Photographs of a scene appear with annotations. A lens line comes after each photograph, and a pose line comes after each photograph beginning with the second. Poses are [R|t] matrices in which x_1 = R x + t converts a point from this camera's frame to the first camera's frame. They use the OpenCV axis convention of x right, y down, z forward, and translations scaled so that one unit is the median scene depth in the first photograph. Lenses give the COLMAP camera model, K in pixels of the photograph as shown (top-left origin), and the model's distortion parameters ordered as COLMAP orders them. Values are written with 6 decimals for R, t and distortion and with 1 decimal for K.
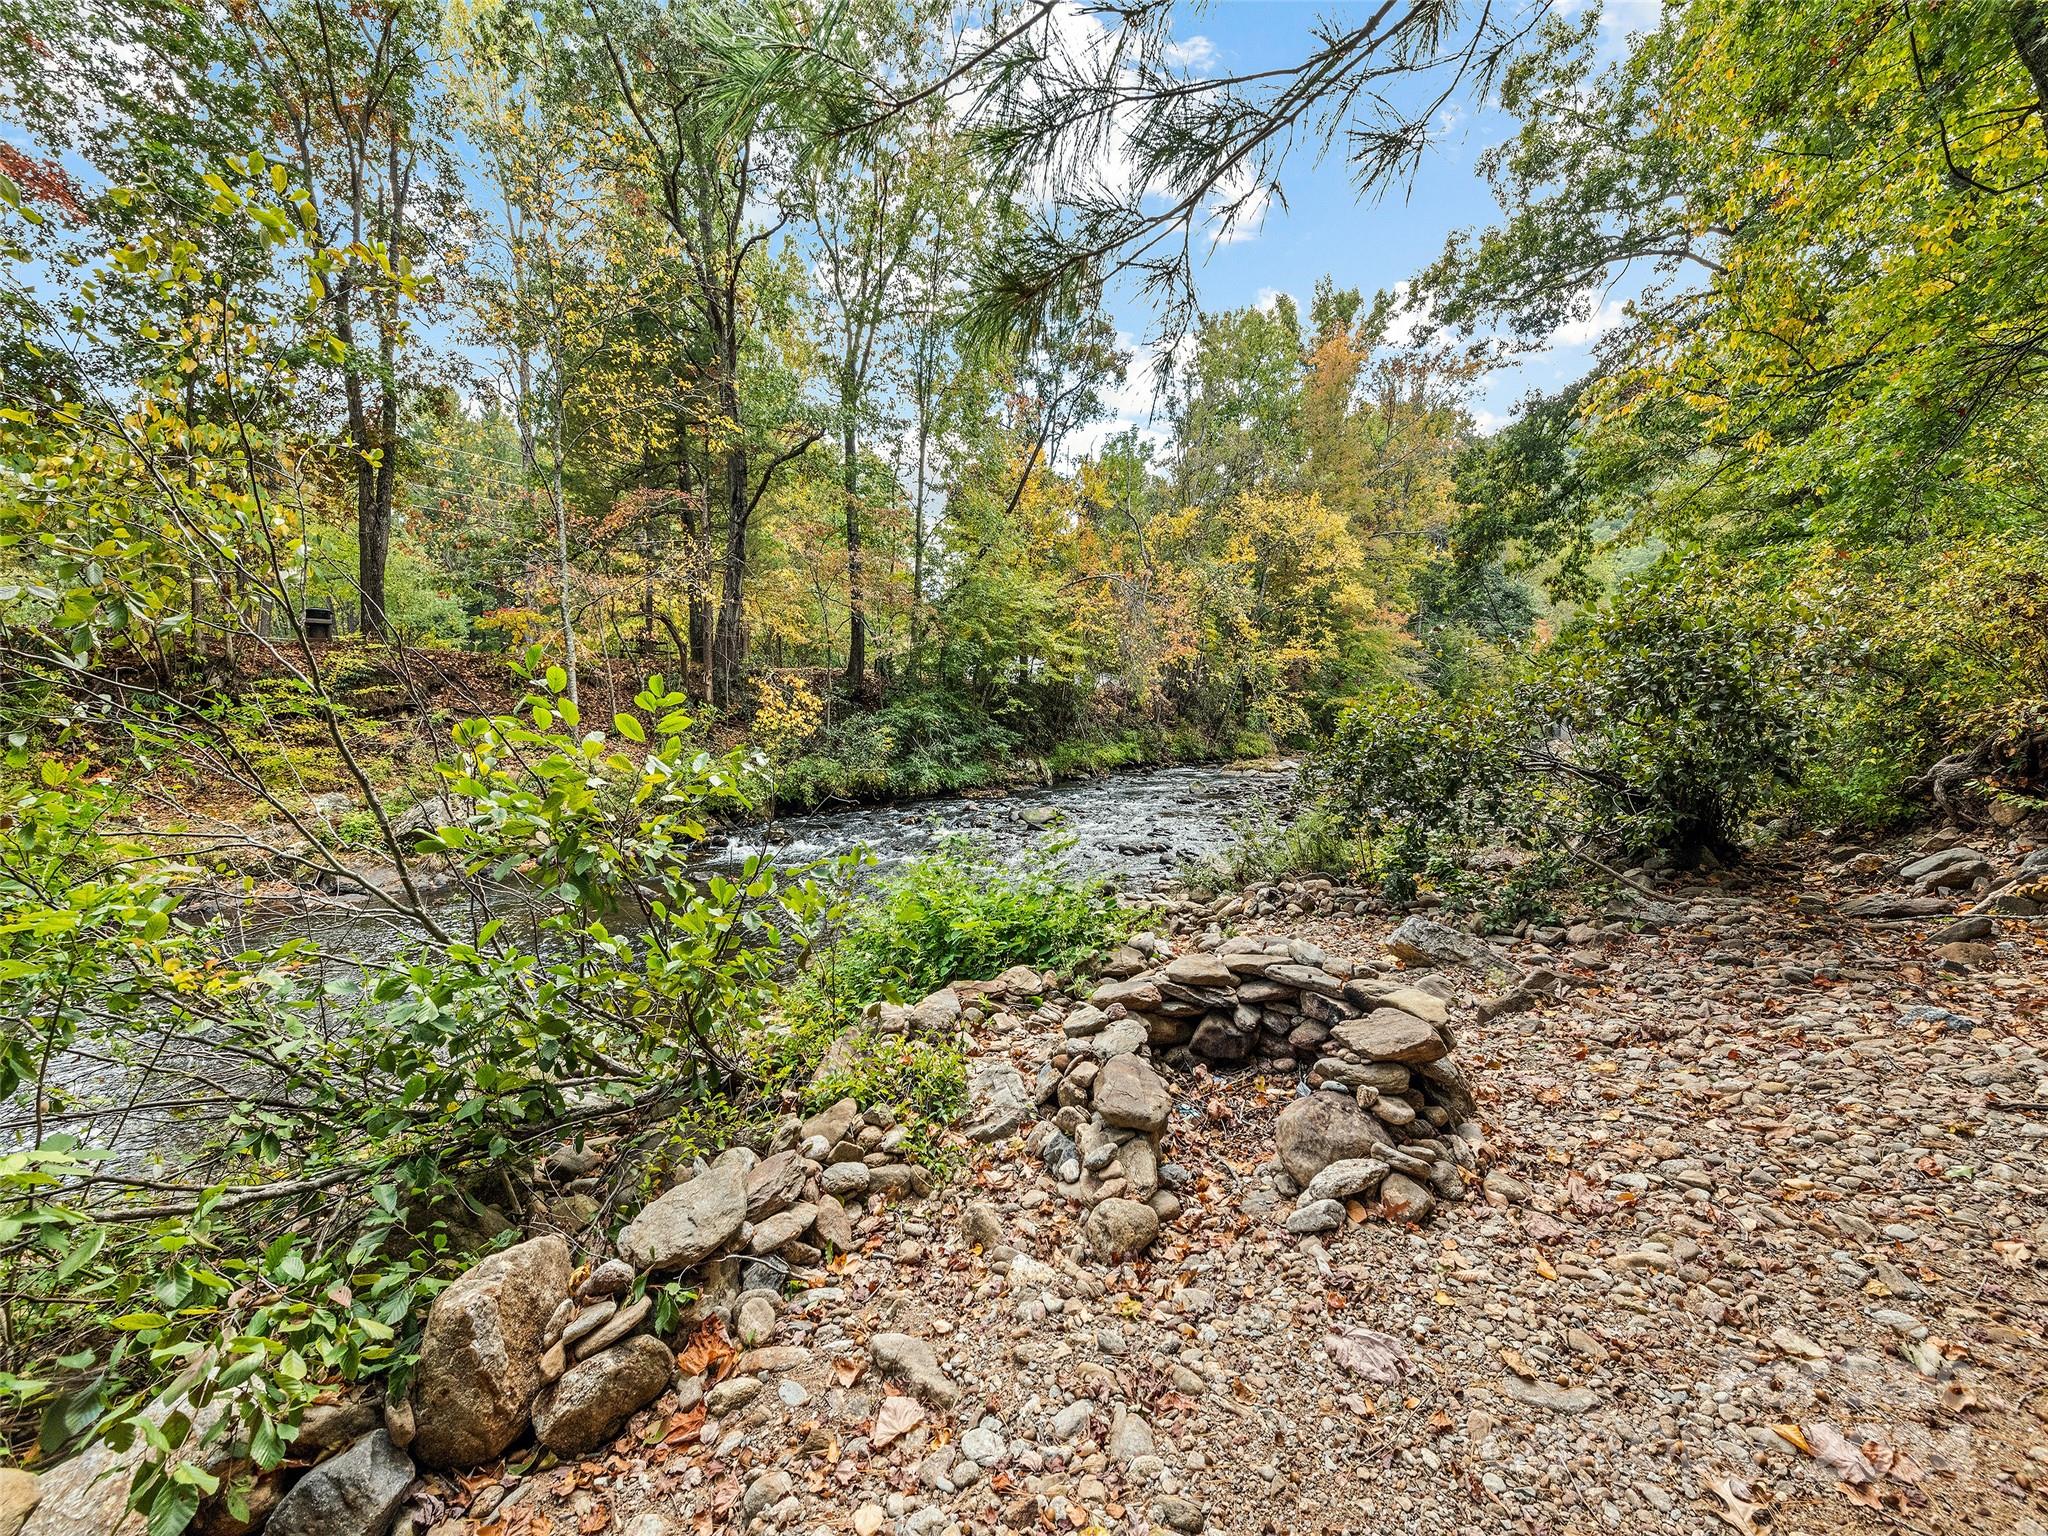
lens RADIAL K [[807.3, 0, 1022.3], [0, 807.3, 758.3], [0, 0, 1]] dist [0.020424, -0.008623]
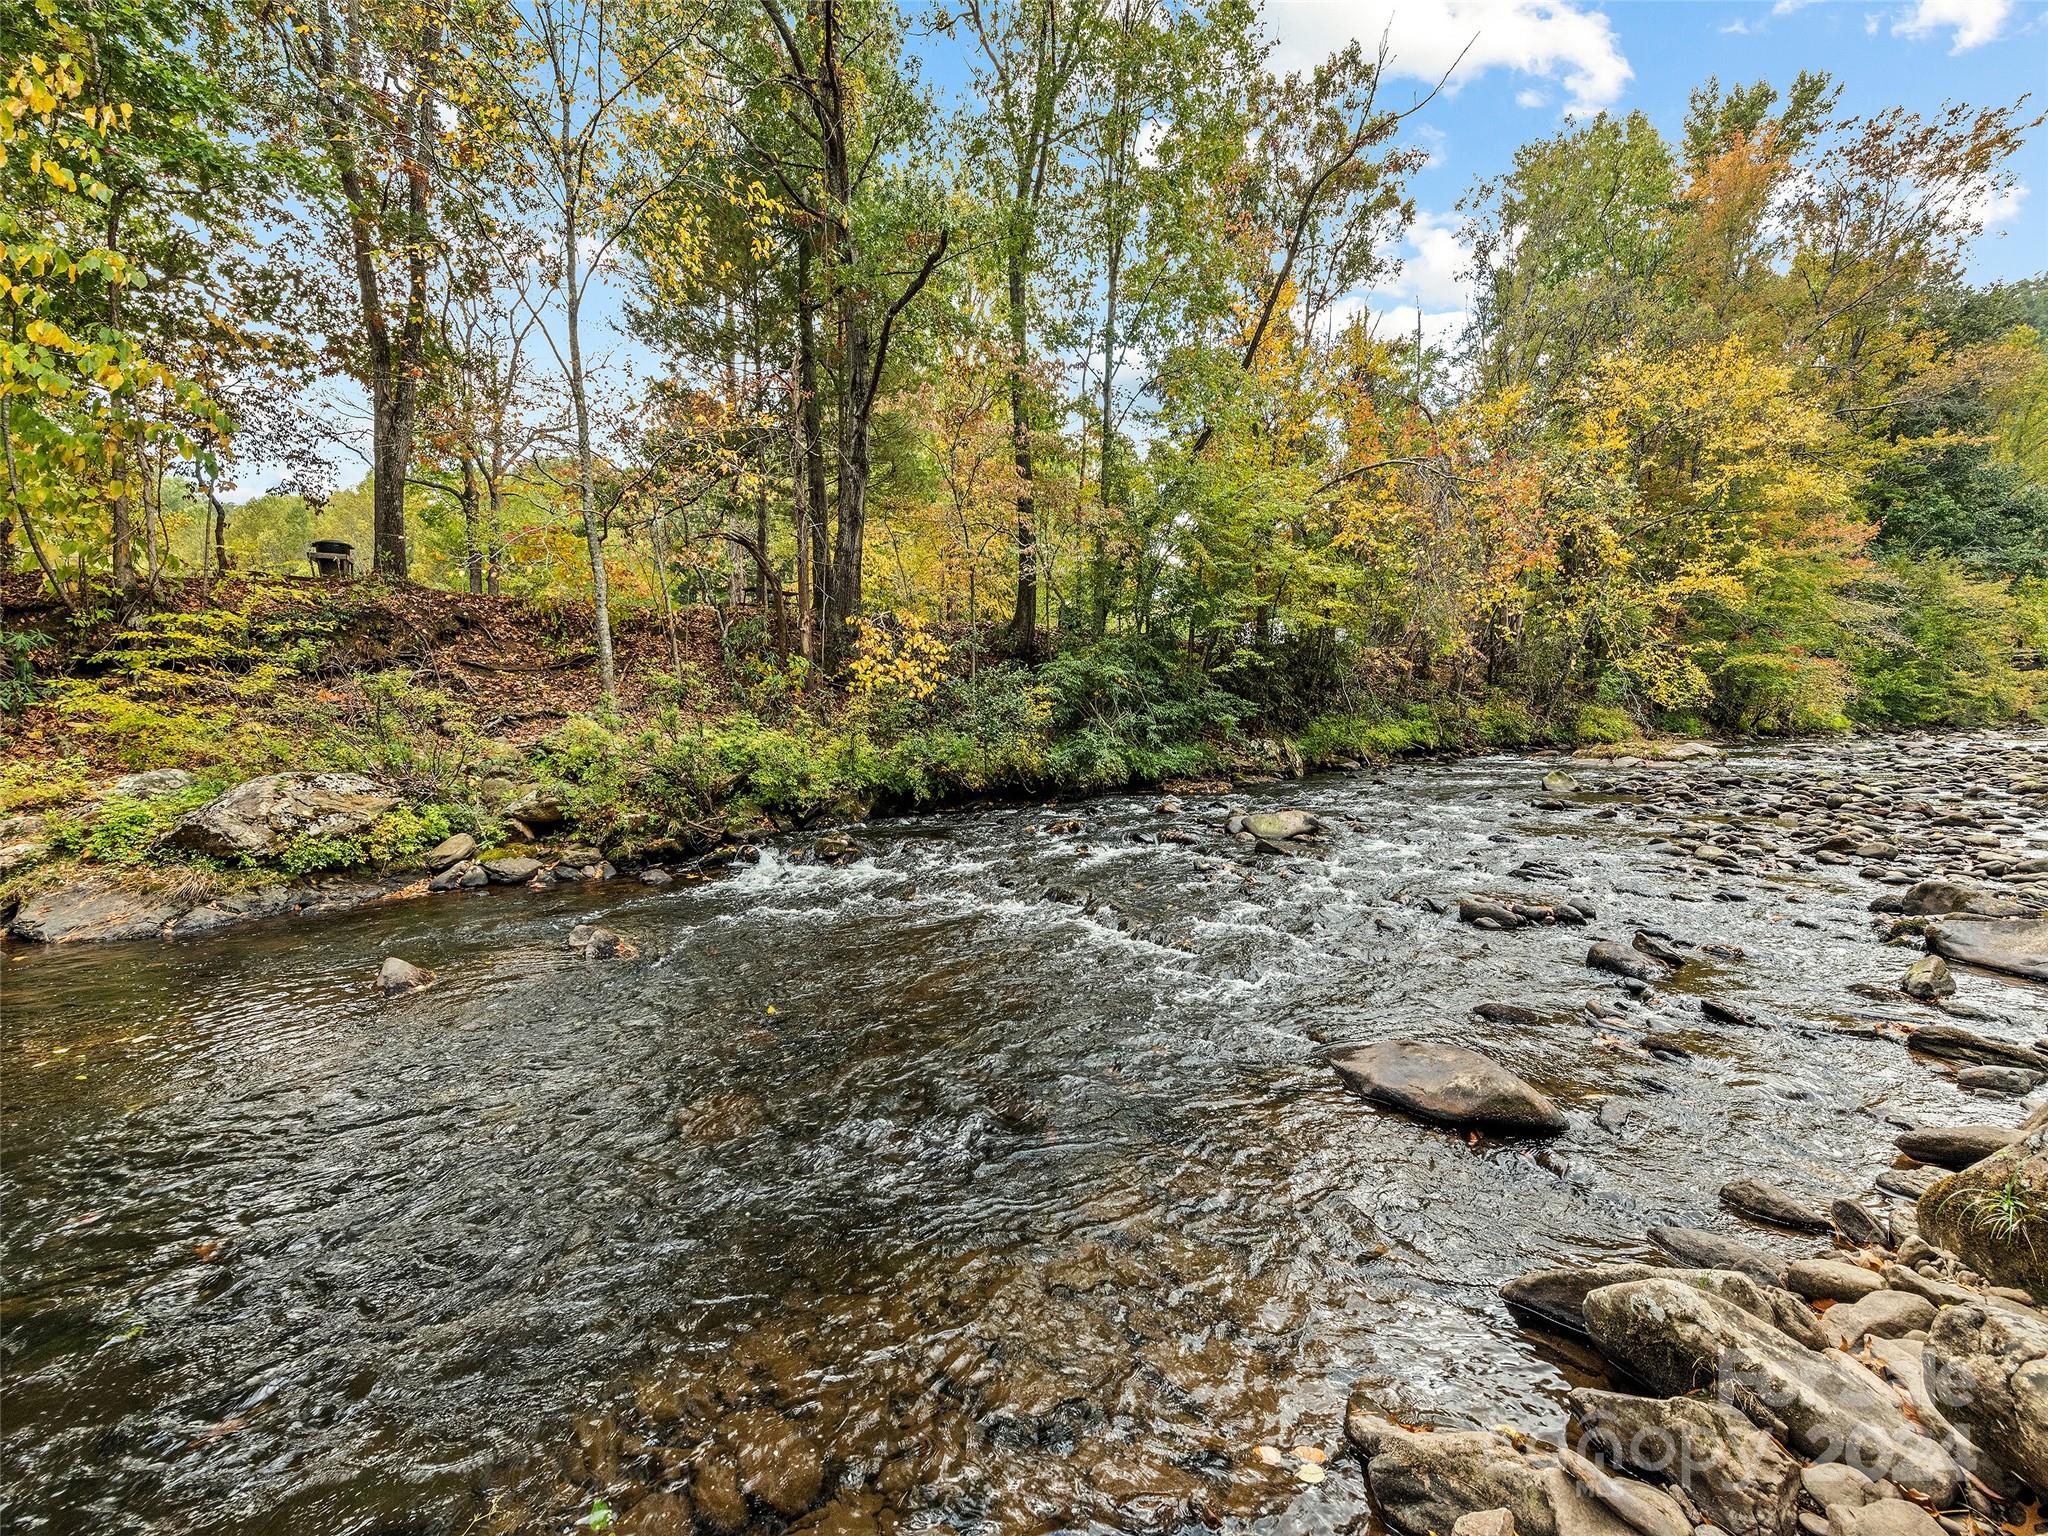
lens RADIAL K [[807.3, 0, 1022.3], [0, 807.3, 758.3], [0, 0, 1]] dist [0.020424, -0.008623]
pose [[0.956423, 0.004529, -0.291948, 0.011162], [-0.002360, 0.999967, 0.007781, 0.015137], [0.291974, -0.006752, 0.956403, 0.318241]]
